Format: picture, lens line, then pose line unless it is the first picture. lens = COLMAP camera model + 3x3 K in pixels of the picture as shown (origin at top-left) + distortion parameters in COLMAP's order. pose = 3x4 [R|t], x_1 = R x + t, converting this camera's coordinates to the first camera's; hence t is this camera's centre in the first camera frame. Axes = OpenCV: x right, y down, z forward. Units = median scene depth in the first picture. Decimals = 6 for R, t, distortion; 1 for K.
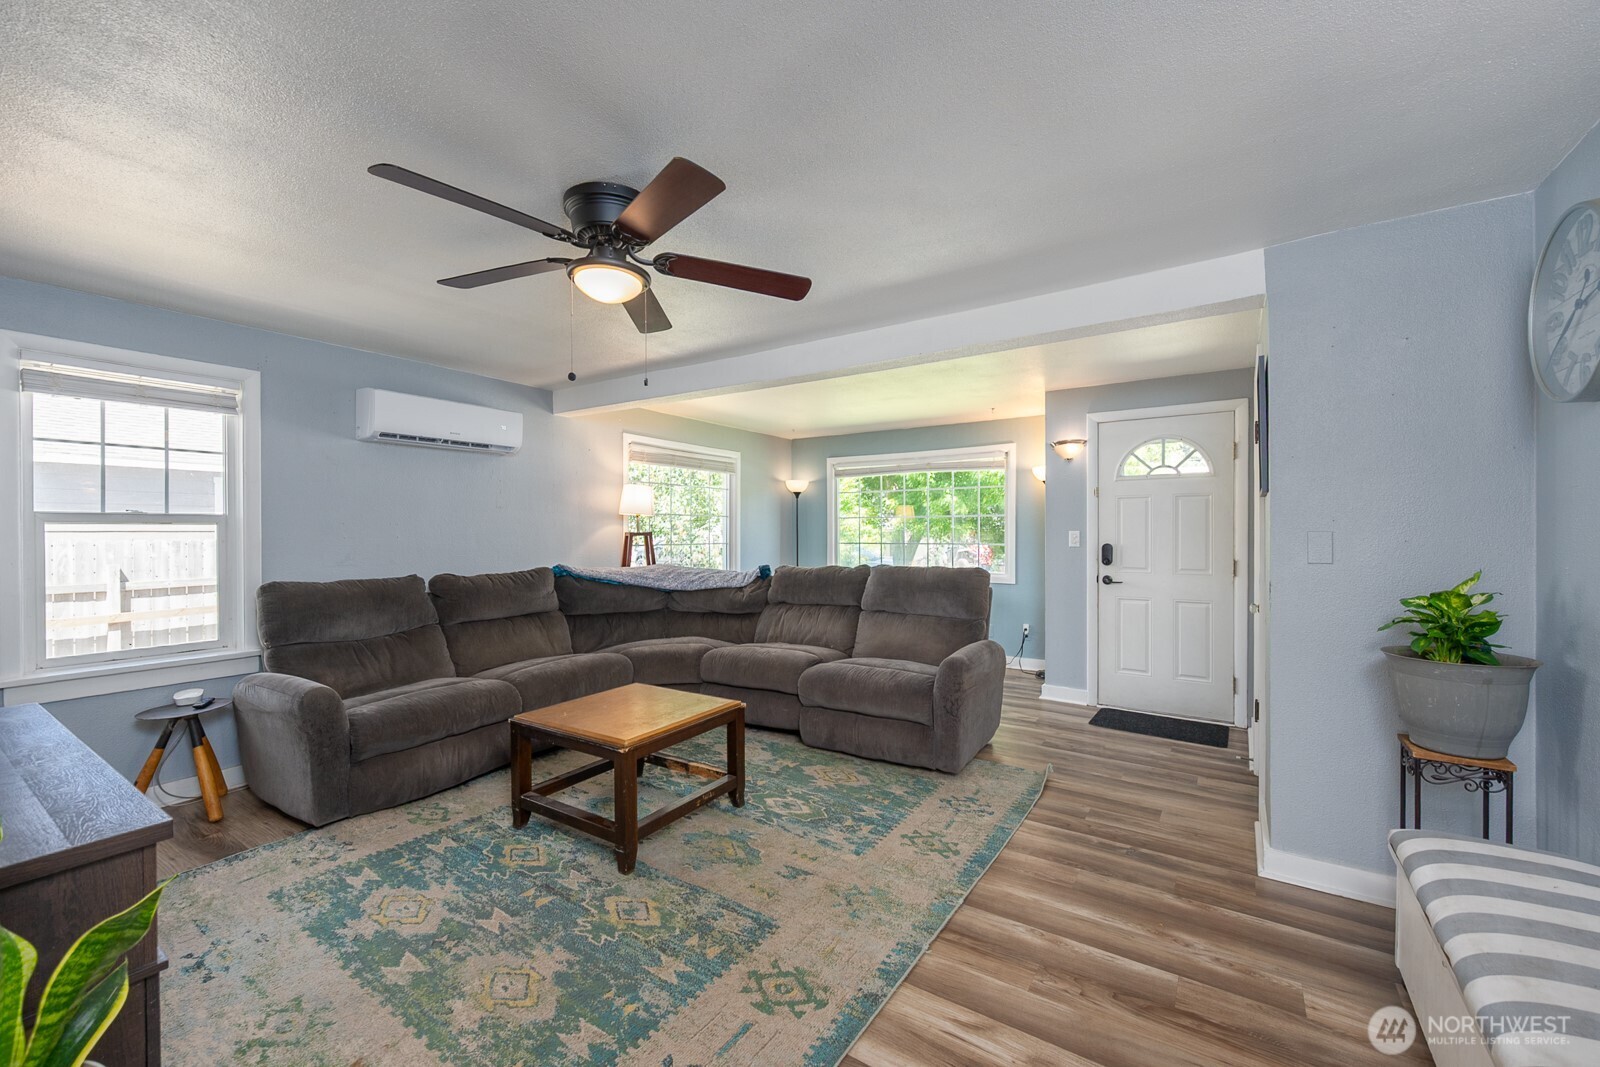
lens RADIAL K [[640.0, 0, 803.1], [0, 640.0, 534.1], [0, 0, 1]] dist [-0.001622, -0.000455]
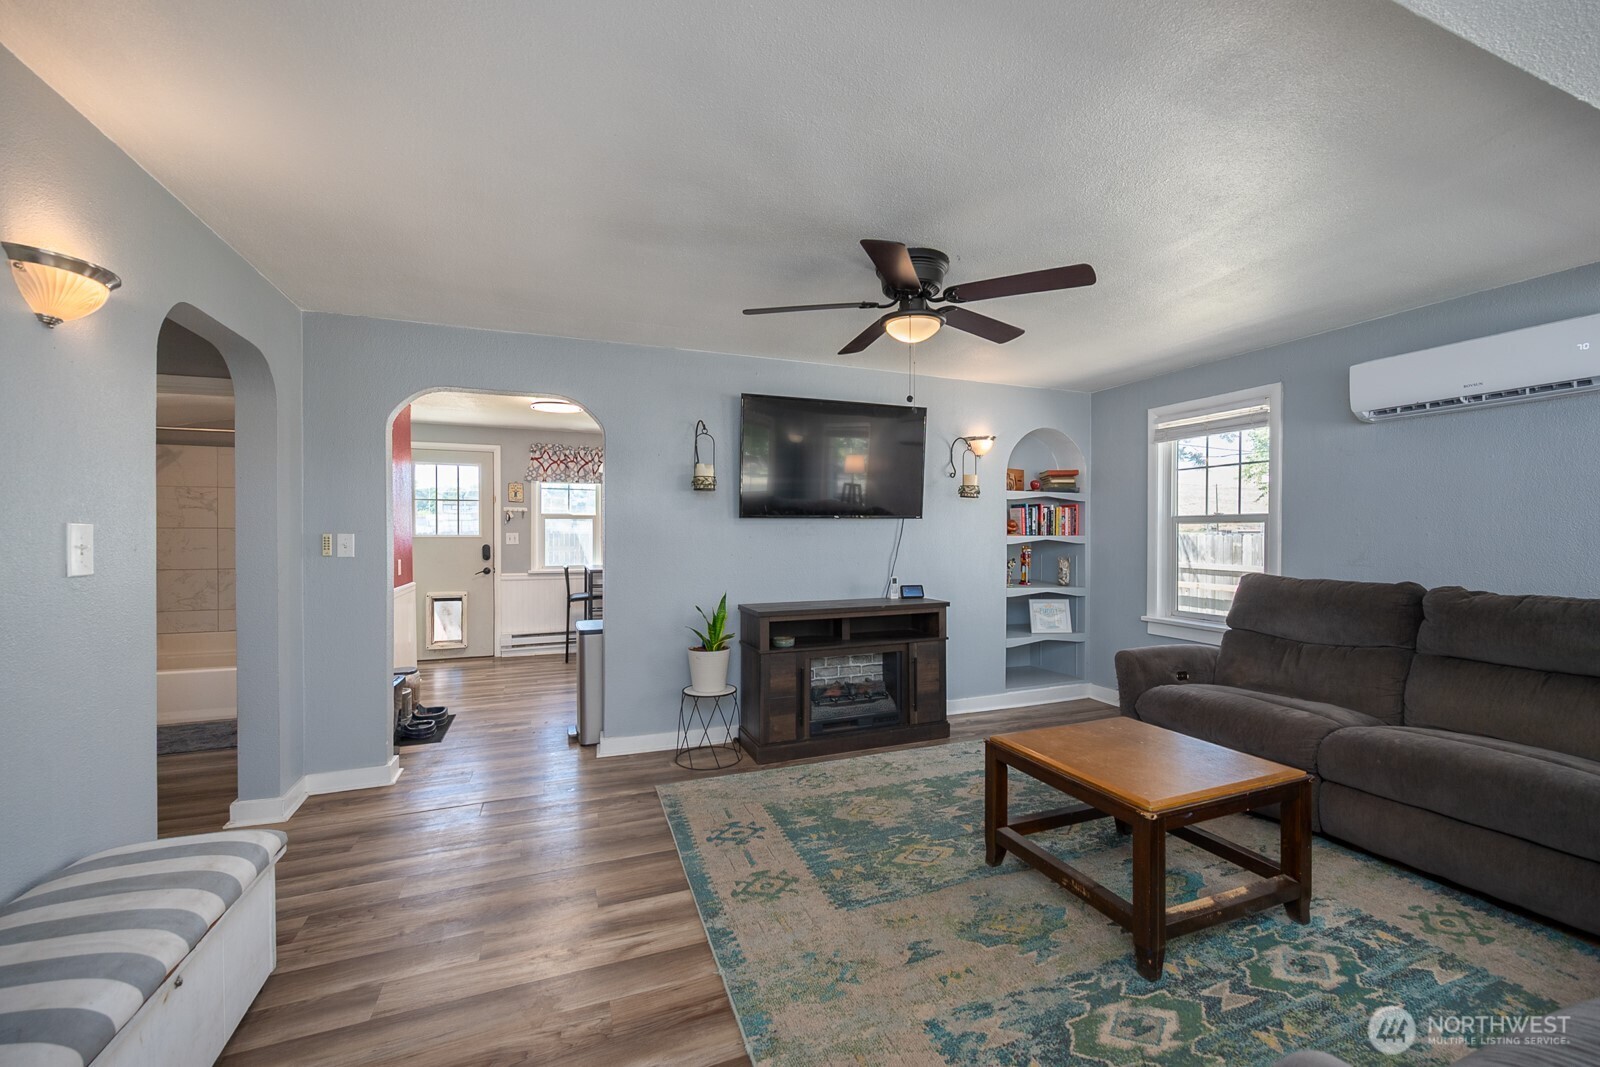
lens RADIAL K [[640.0, 0, 803.1], [0, 640.0, 534.1], [0, 0, 1]] dist [-0.001622, -0.000455]
pose [[-0.571941, 0.004996, -0.820280, 0.712862], [-0.000985, 0.999977, 0.006777, -0.000209], [0.820294, 0.004685, -0.571923, 1.310481]]
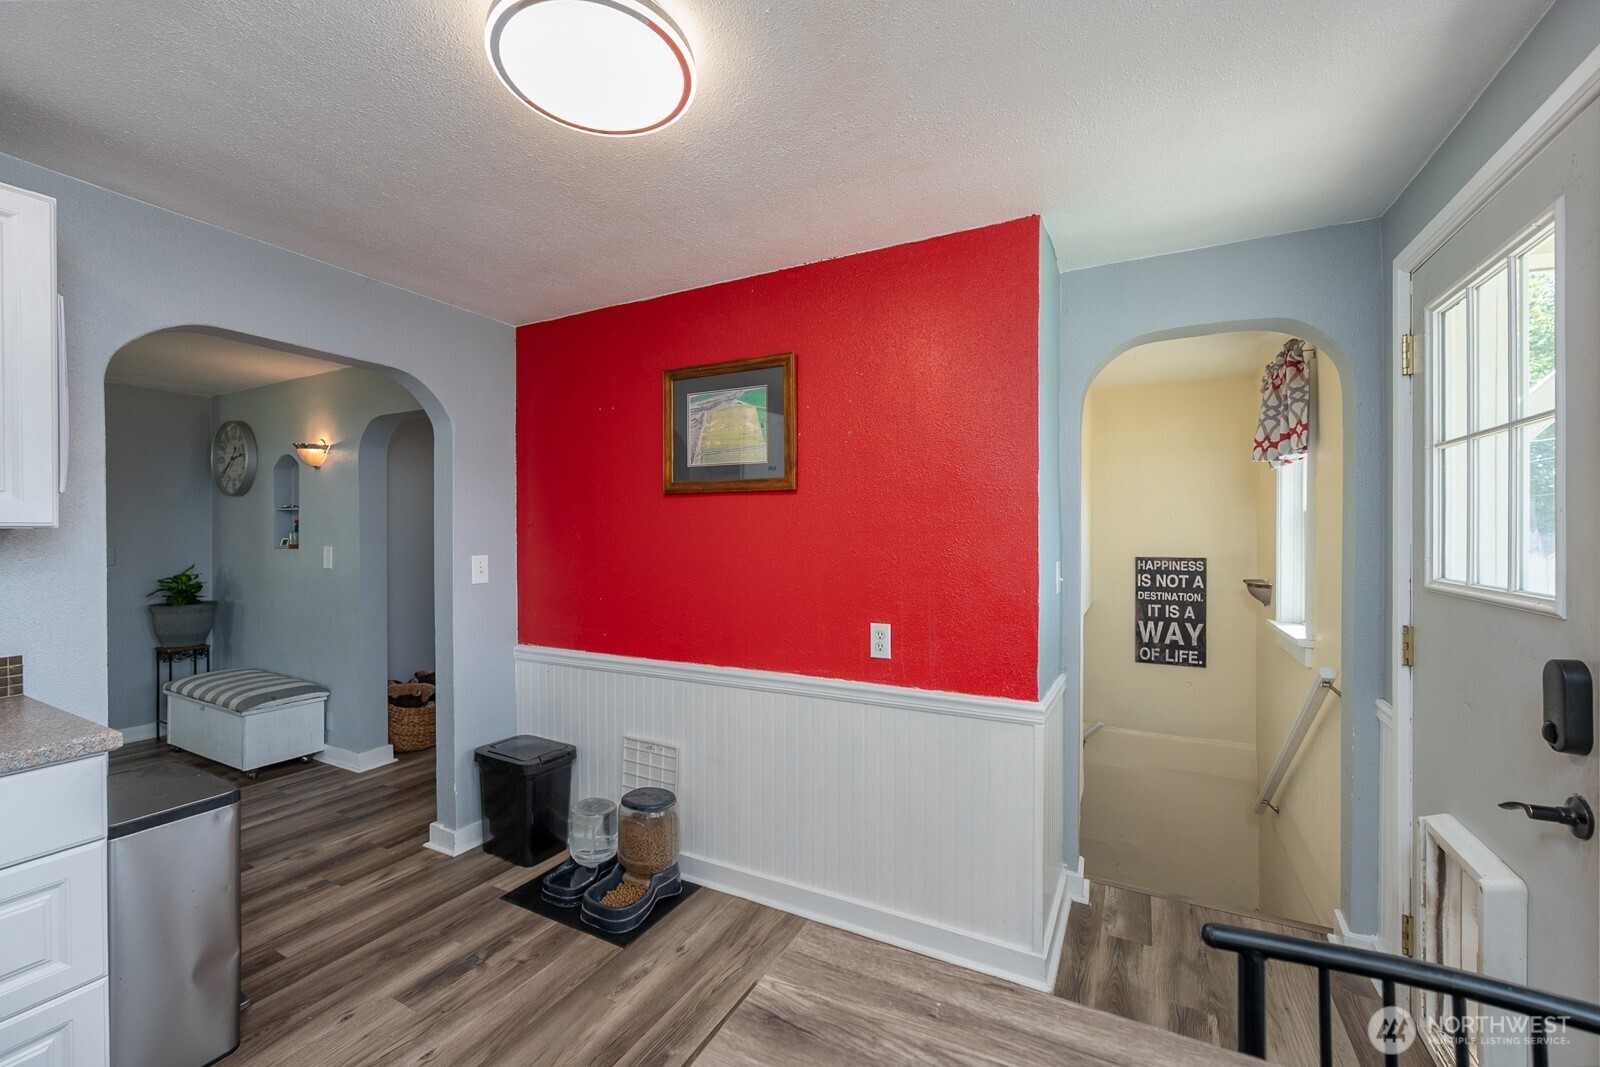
lens RADIAL K [[640.0, 0, 803.1], [0, 640.0, 534.1], [0, 0, 1]] dist [-0.001622, -0.000455]
pose [[-0.108239, -0.001686, 0.994123, -1.107535], [0.003491, 0.999992, 0.002076, -0.036018], [-0.994119, 0.003695, -0.108232, -0.701670]]
